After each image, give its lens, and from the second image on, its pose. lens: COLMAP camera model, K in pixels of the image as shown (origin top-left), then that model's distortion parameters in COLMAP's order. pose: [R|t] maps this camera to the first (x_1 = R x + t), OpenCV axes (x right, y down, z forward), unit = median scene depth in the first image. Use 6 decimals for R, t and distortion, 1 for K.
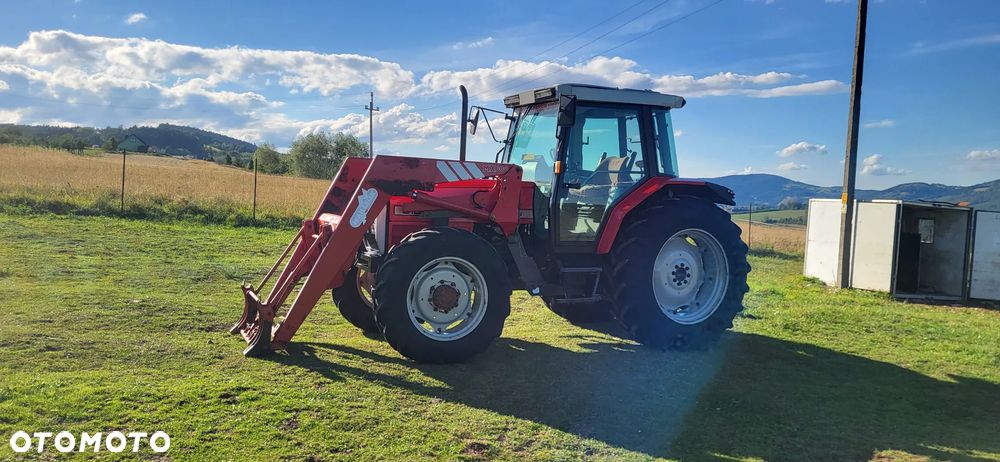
lens RADIAL K [[788.1, 0, 500.0], [0, 788.1, 231.0], [0, 0, 1]] dist [0.075854, -0.108967]
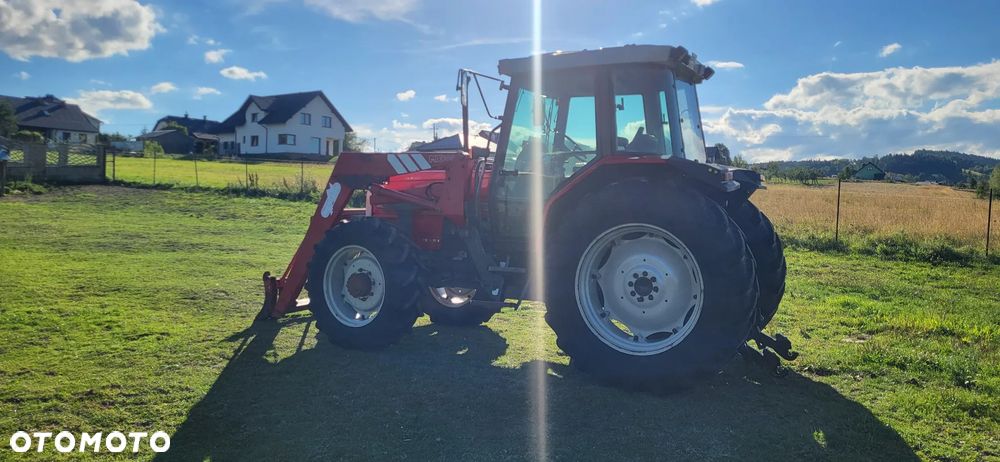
lens RADIAL K [[764.2, 0, 514.4], [0, 764.2, 231.3], [0, 0, 1]] dist [0.035093, -0.004152]
pose [[0.599339, 0.008522, -0.800450, 0.314330], [-0.037410, 0.999149, -0.017373, 0.008711], [0.799621, 0.040357, 0.599147, 0.205321]]
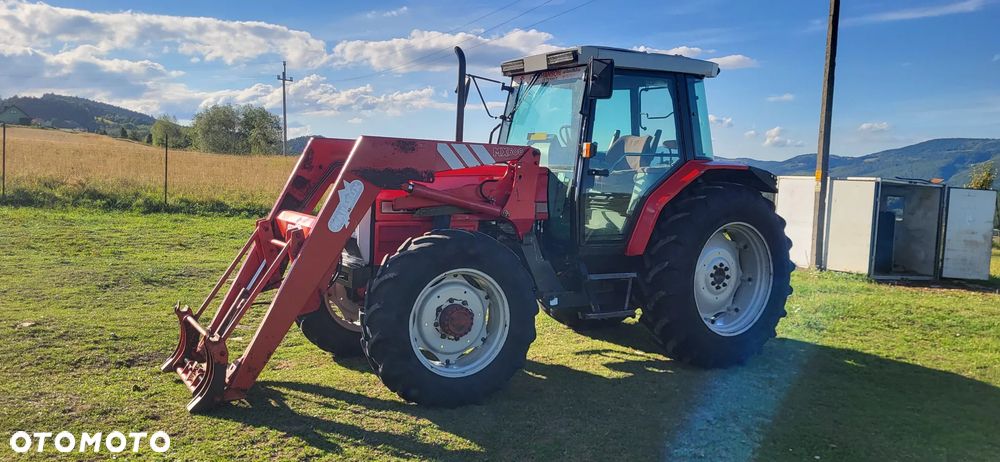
lens RADIAL K [[790.0, 0, 513.8], [0, 790.0, 221.6], [0, 0, 1]] dist [0.061331, -0.062926]
pose [[0.992243, -0.015722, 0.123315, -0.039437], [0.012960, 0.999647, 0.023172, -0.011005], [-0.123636, -0.021394, 0.992097, 0.083245]]
